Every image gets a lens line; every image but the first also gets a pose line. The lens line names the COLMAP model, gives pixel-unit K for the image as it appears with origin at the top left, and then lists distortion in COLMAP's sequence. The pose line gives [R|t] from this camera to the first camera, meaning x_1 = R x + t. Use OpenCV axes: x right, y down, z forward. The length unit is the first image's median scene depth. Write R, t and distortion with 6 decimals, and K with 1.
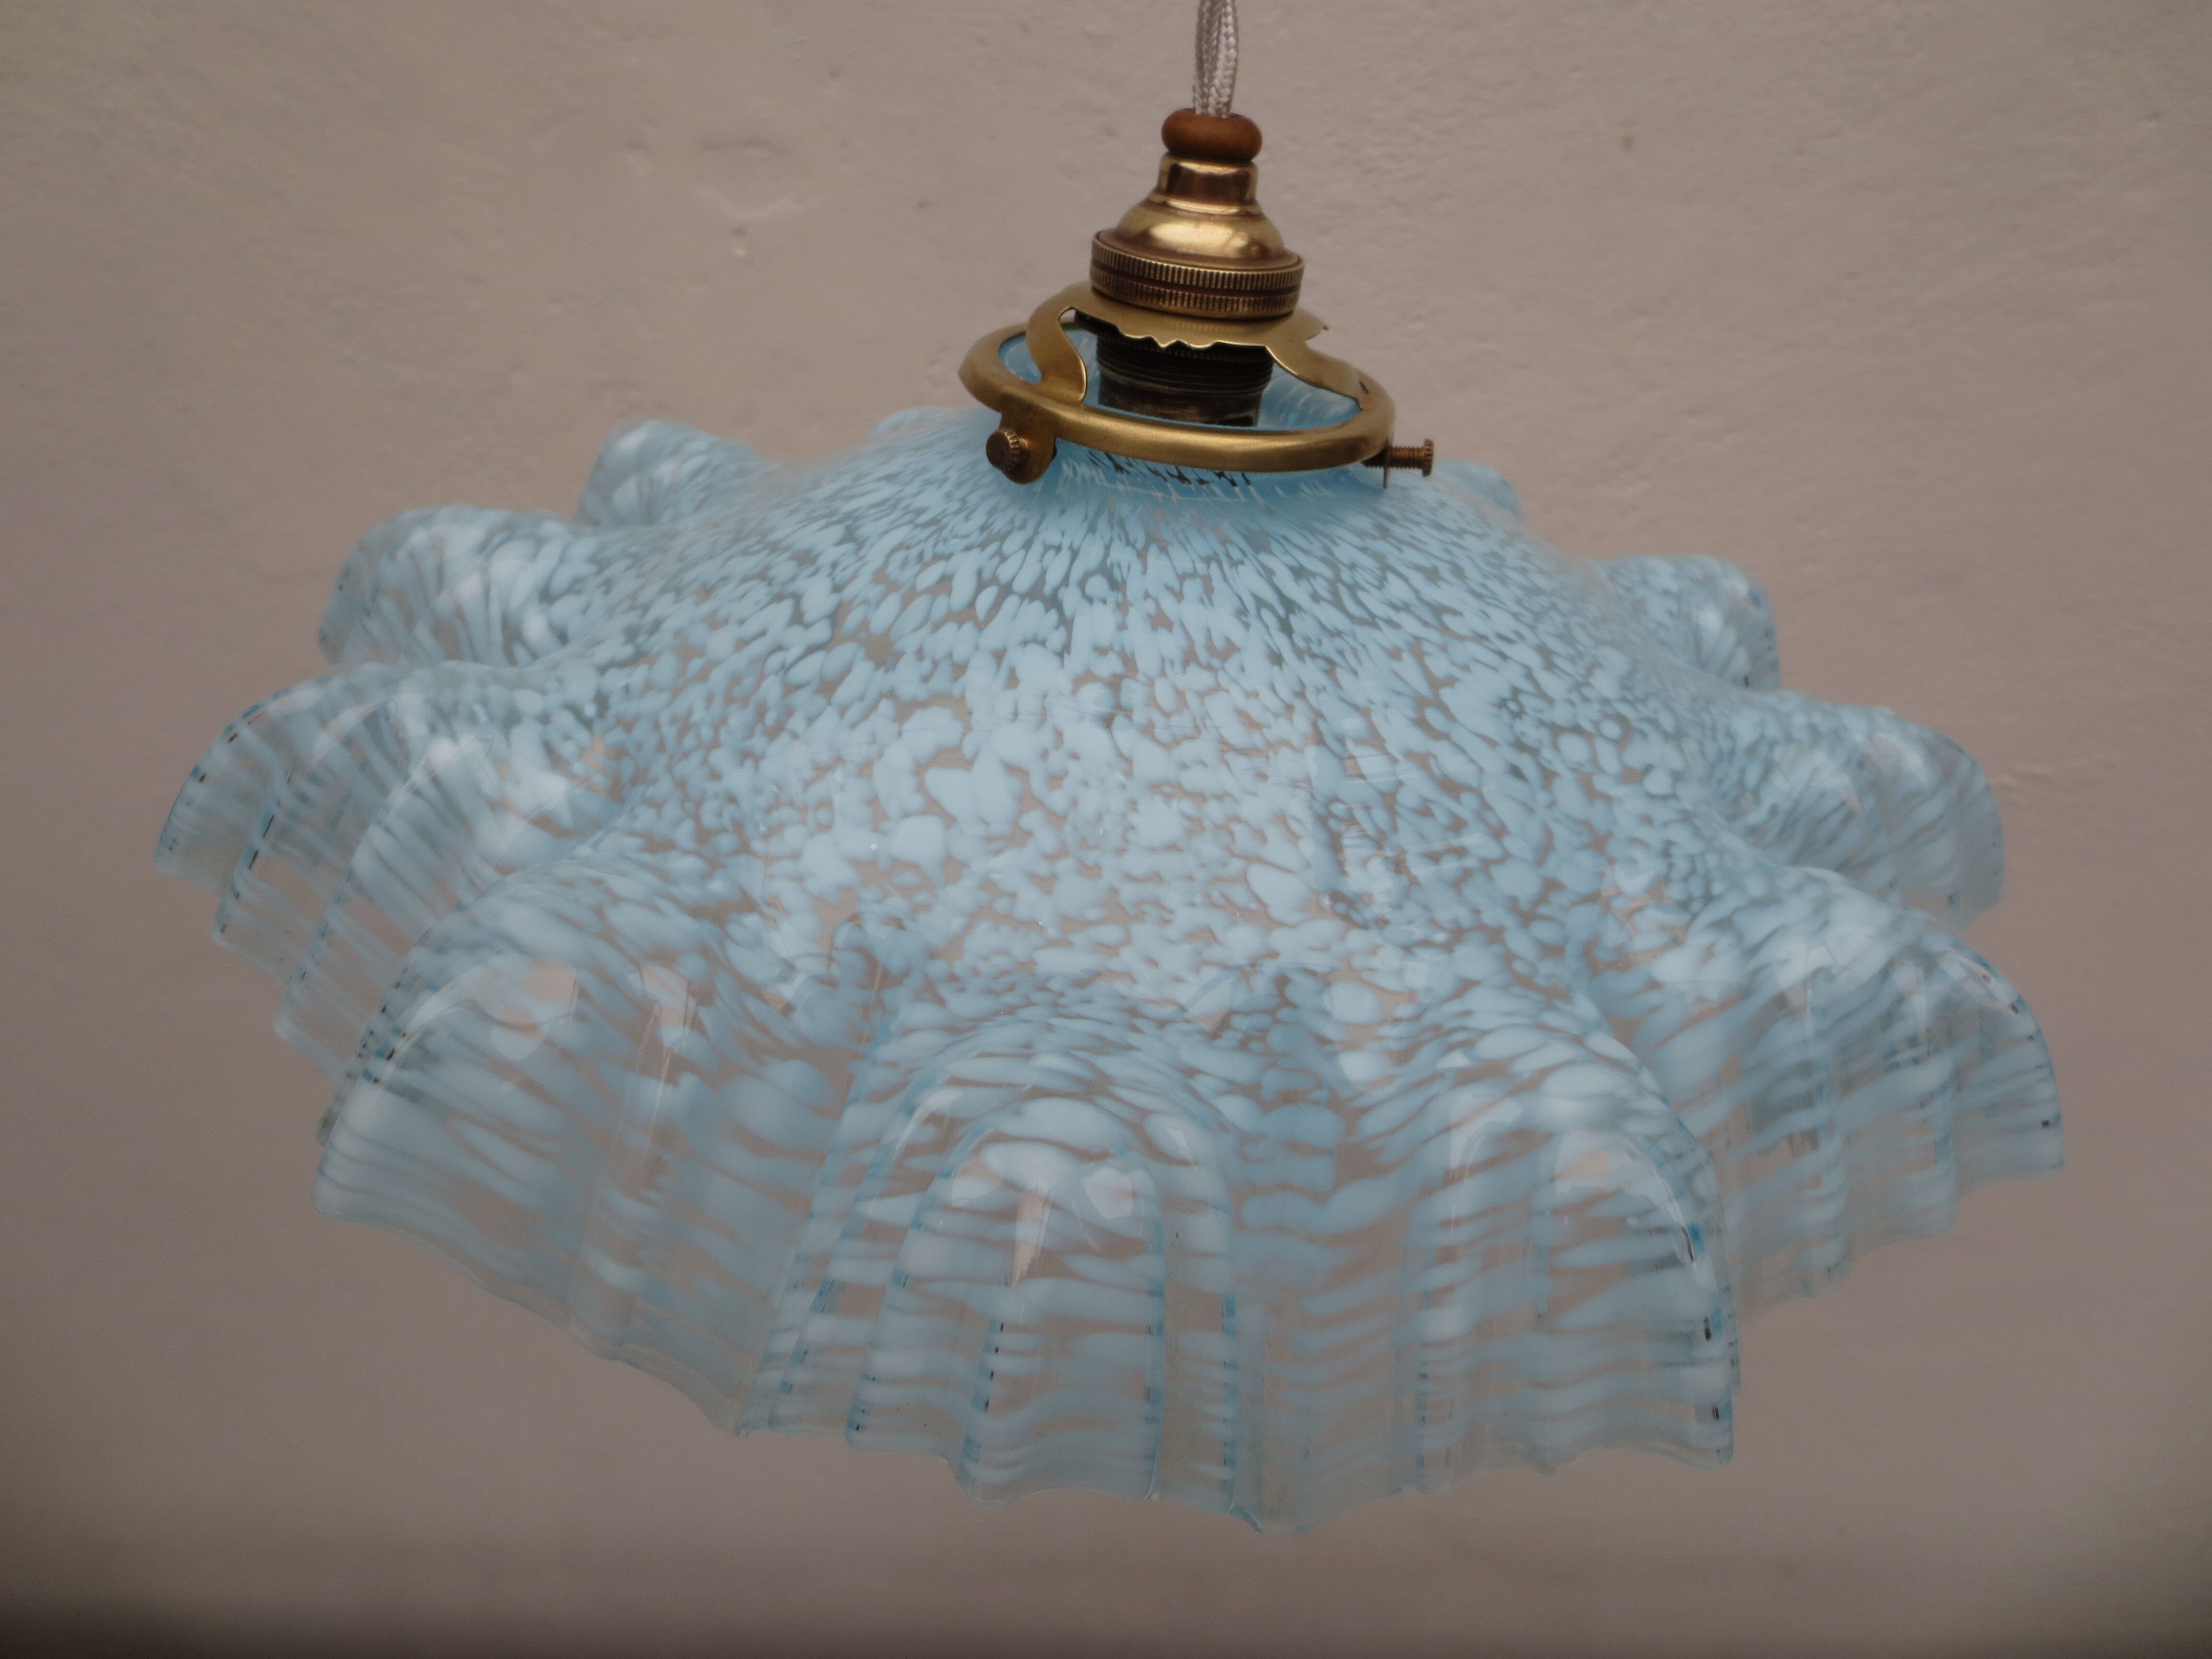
lens RADIAL K [[1554.4, 0, 1137.7], [0, 1554.4, 826.3], [0, 0, 1]] dist [-0.013951, 0.000449]
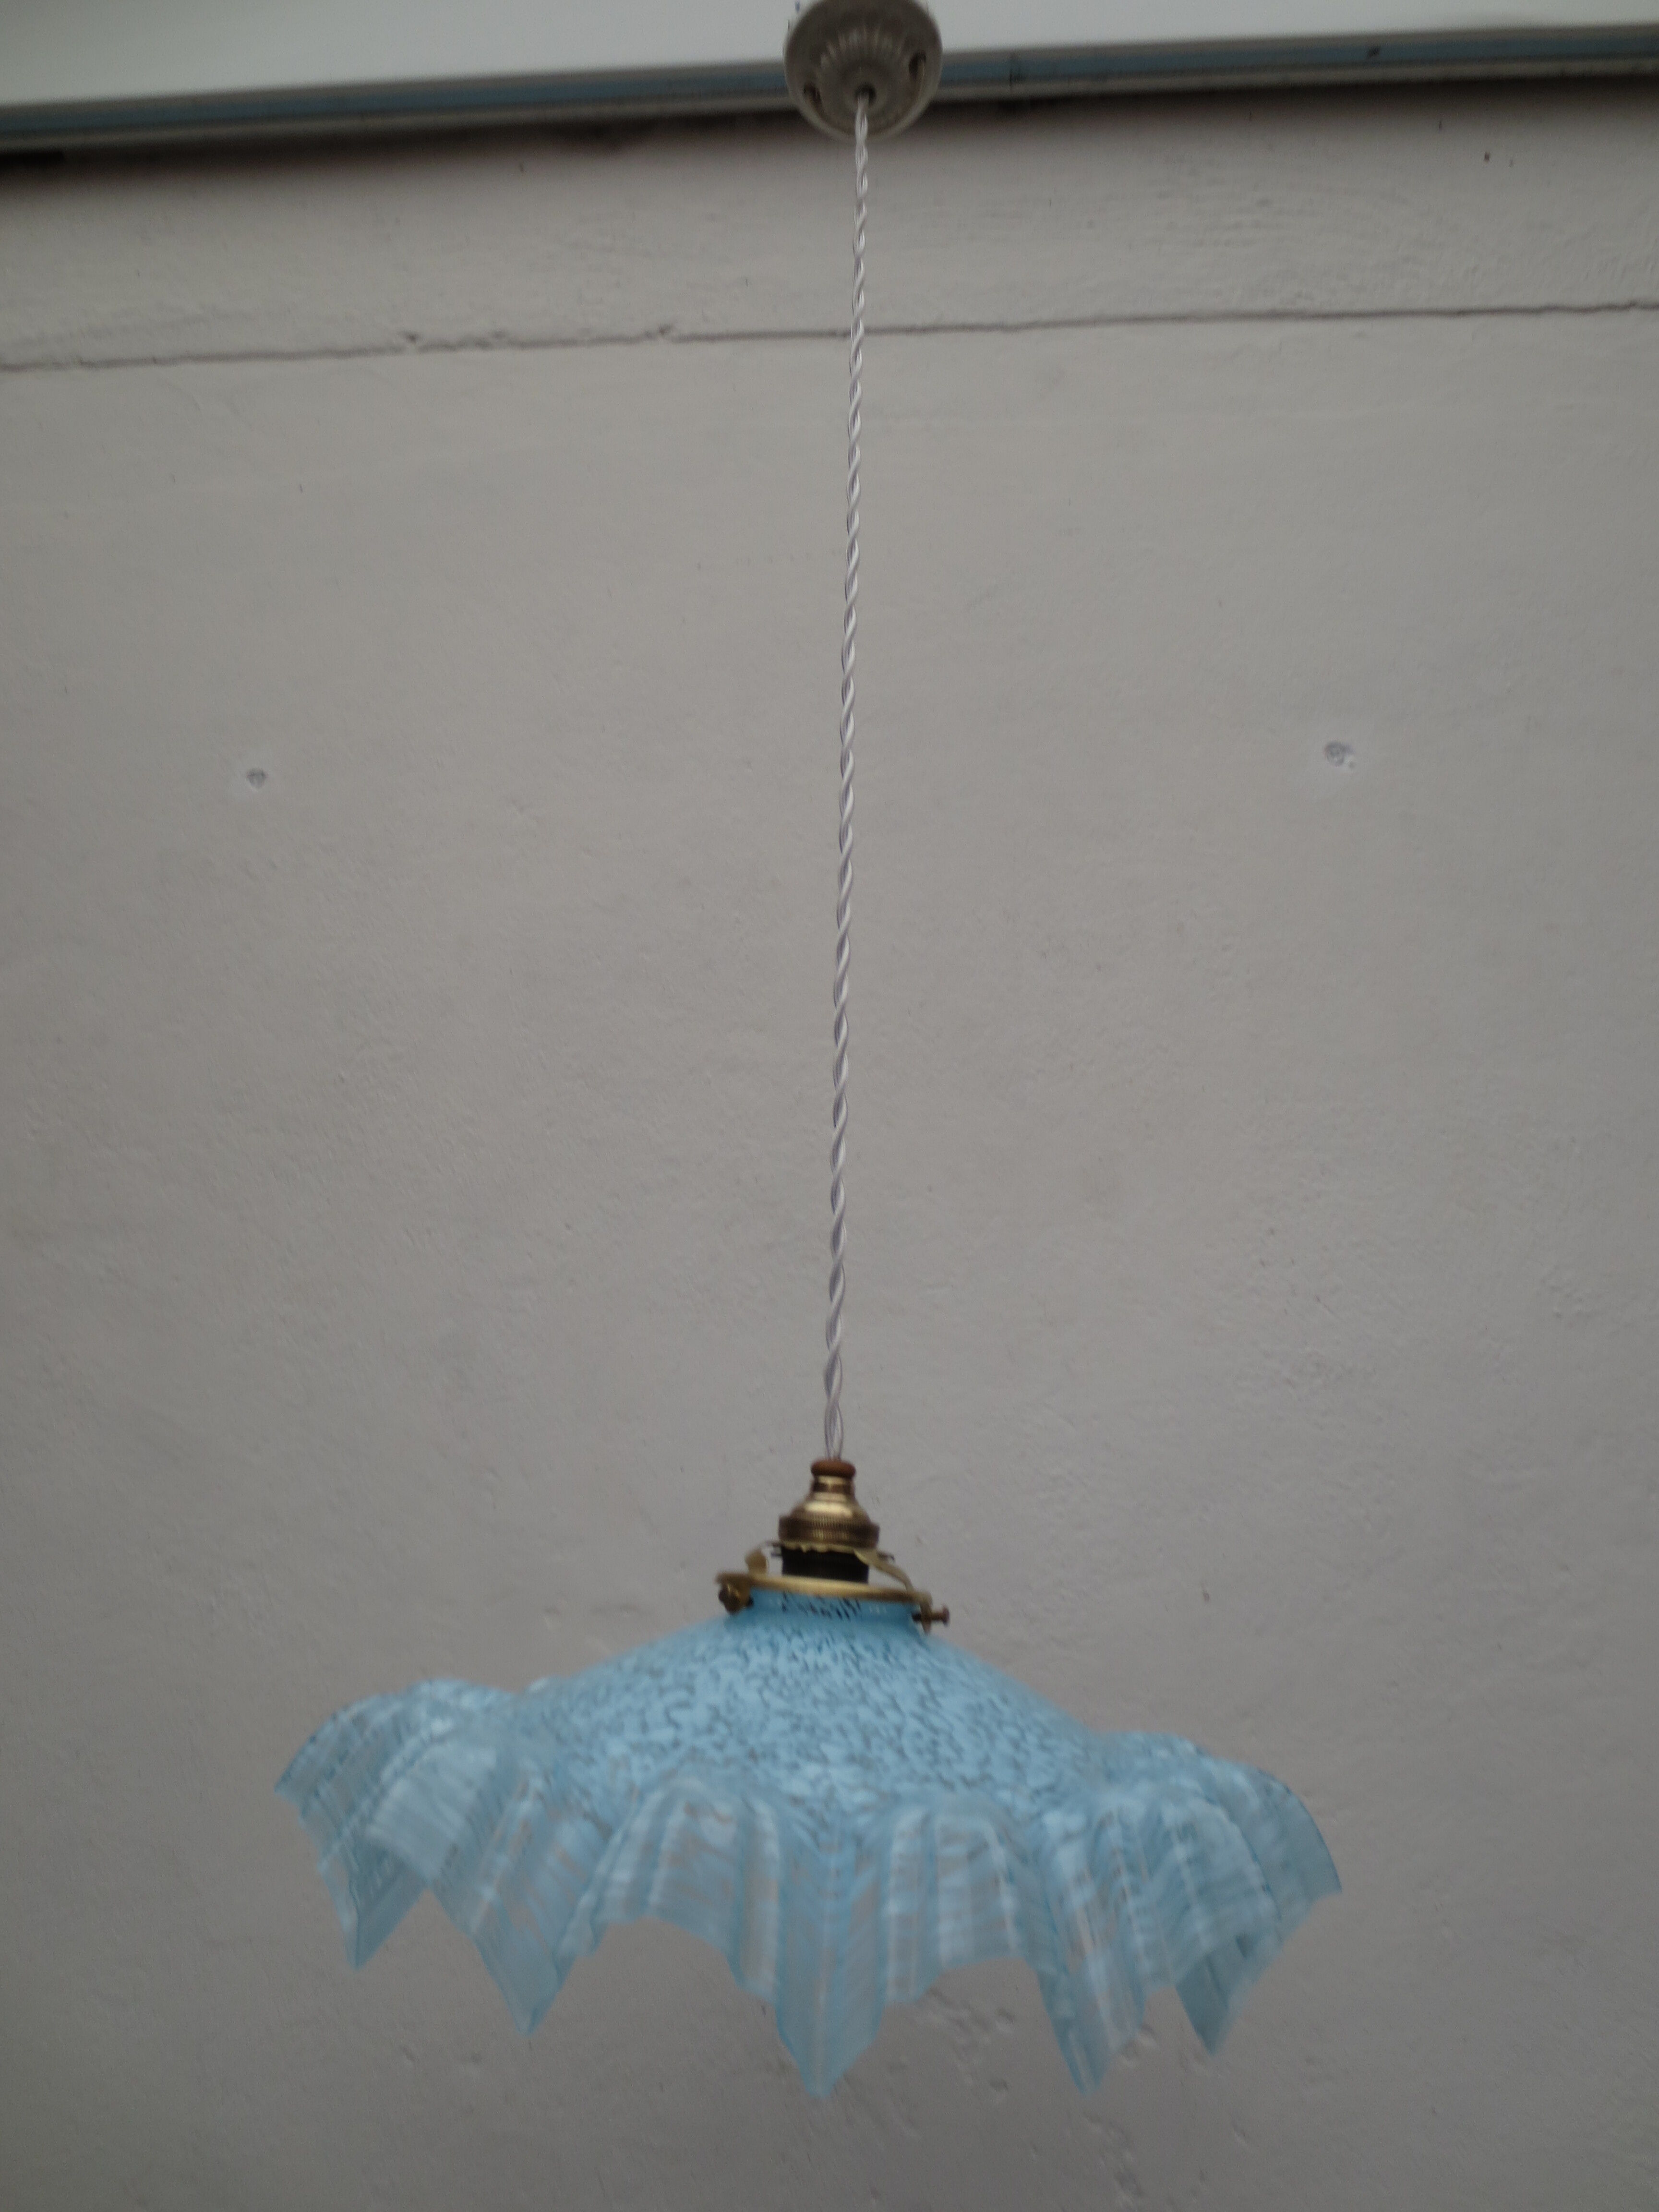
lens RADIAL K [[1554.4, 0, 869.7], [0, 1554.4, 1104.3], [0, 0, 1]] dist [-0.013951, 0.000449]
pose [[0.996583, -0.046975, -0.067945, 0.282926], [-0.020338, 0.657693, -0.753012, 0.908316], [0.080060, 0.751820, 0.654490, -0.862478]]
